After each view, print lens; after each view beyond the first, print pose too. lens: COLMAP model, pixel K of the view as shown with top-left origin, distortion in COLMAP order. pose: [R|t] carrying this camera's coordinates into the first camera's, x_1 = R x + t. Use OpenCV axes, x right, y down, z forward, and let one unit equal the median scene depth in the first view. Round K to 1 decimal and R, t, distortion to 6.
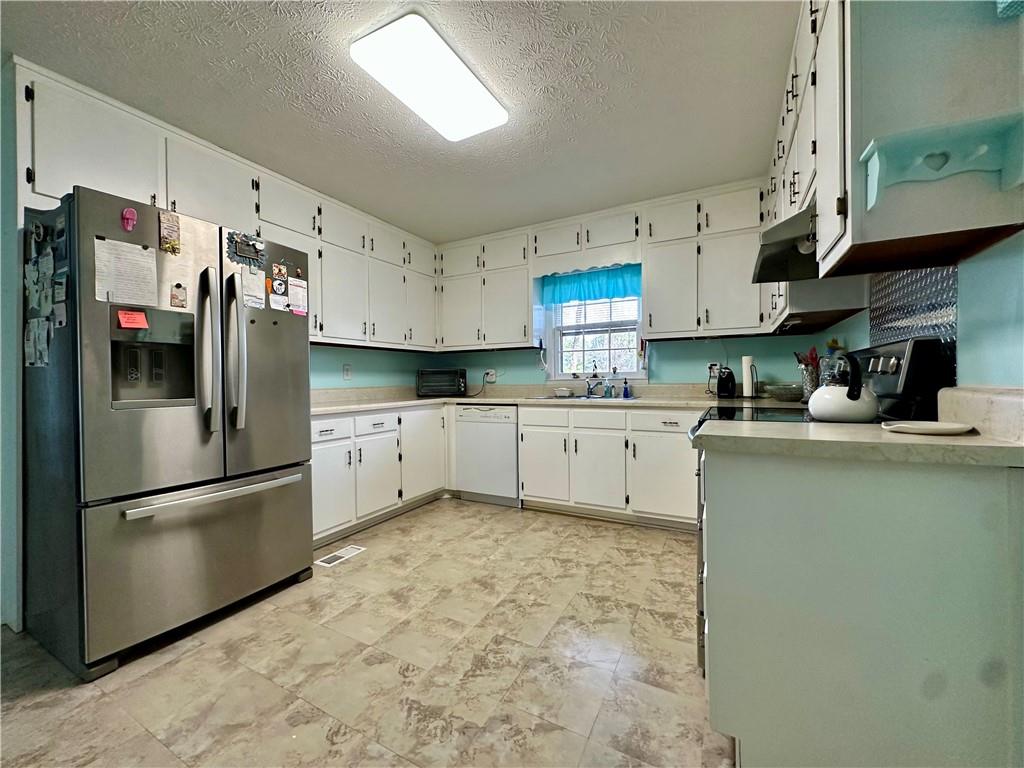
lens RADIAL K [[406.5, 0, 513.2], [0, 406.5, 385.5], [0, 0, 1]] dist [-0.006312, 0.000287]
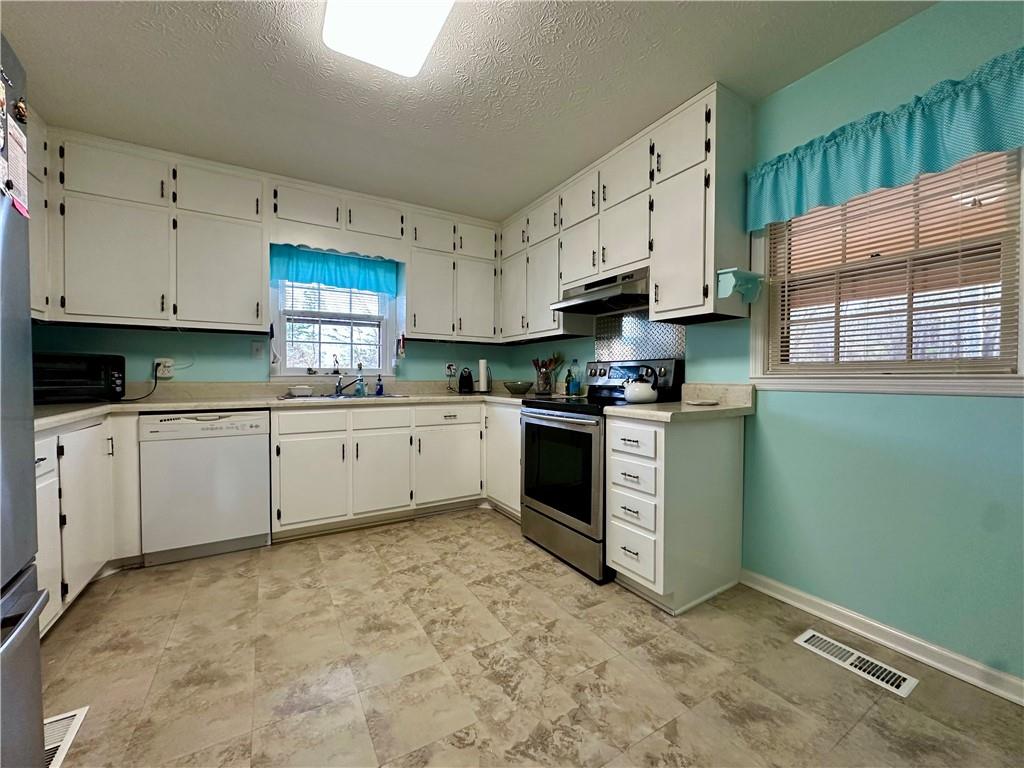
lens RADIAL K [[406.5, 0, 513.2], [0, 406.5, 385.5], [0, 0, 1]] dist [-0.006312, 0.000287]
pose [[0.516932, -0.005881, 0.856006, -0.453020], [0.001462, 0.999981, 0.005987, 0.001156], [-0.856025, -0.001843, 0.516931, 0.257617]]
